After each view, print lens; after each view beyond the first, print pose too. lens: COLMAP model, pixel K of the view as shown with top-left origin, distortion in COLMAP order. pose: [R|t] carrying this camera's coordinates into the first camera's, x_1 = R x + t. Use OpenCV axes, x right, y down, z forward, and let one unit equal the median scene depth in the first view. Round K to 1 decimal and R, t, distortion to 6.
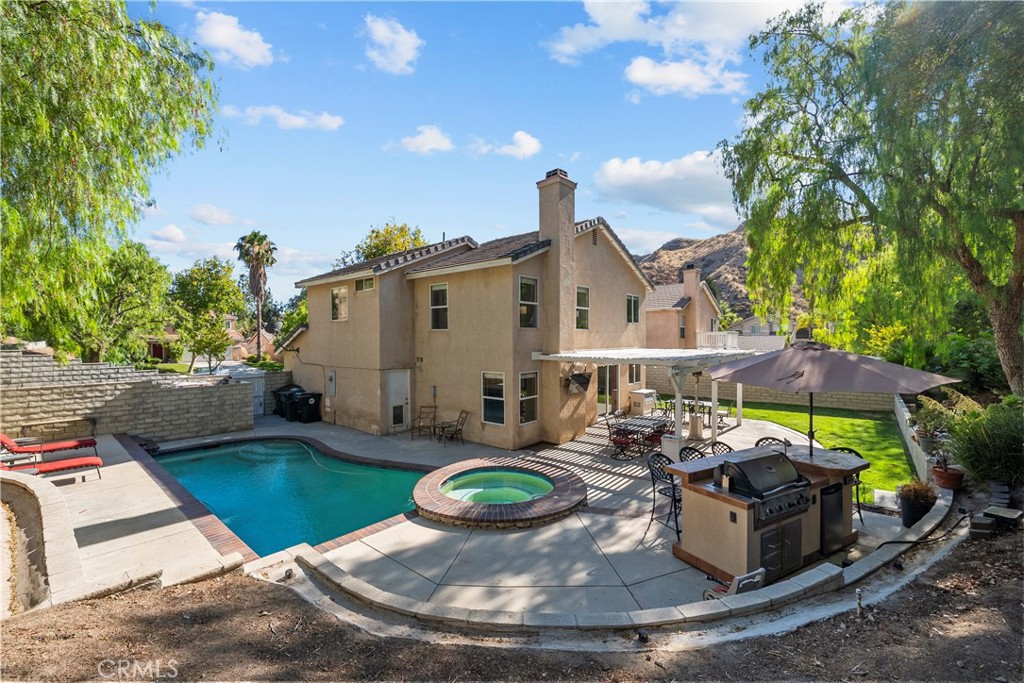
lens RADIAL K [[398.4, 0, 512.2], [0, 398.4, 343.1], [0, 0, 1]] dist [-0.000120, 0.000006]
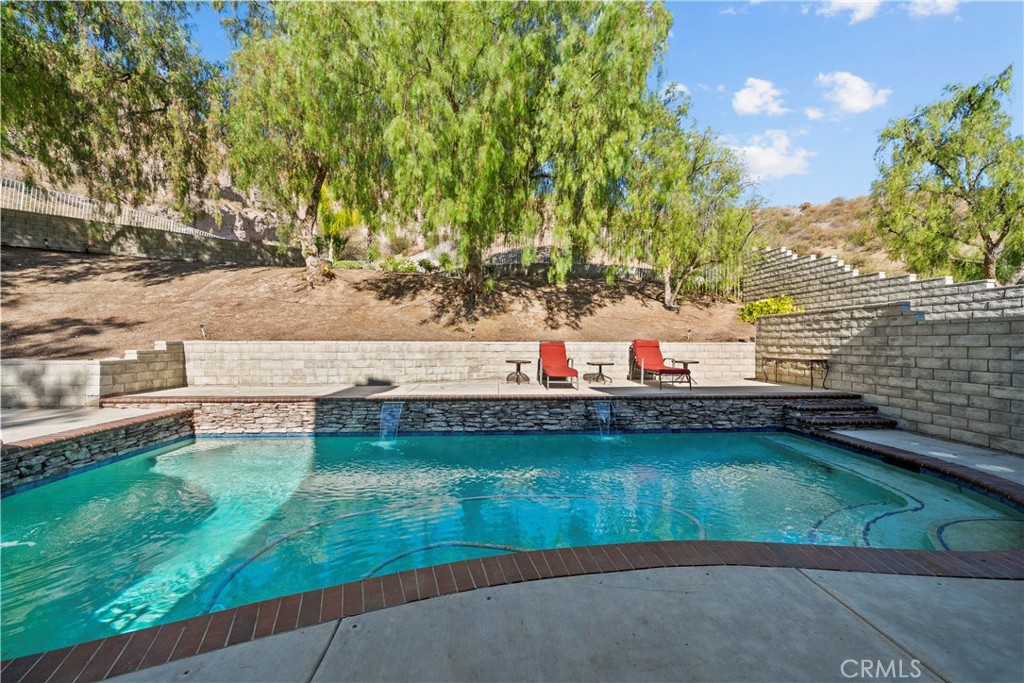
lens RADIAL K [[393.0, 0, 512.0], [0, 393.0, 341.5], [0, 0, 1]] dist [-0.001153, -0.000204]
pose [[-0.731850, -0.003857, -0.681455, -0.223067], [-0.005308, 0.999986, 0.000040, 0.147210], [0.681445, 0.003646, -0.731860, 1.042927]]
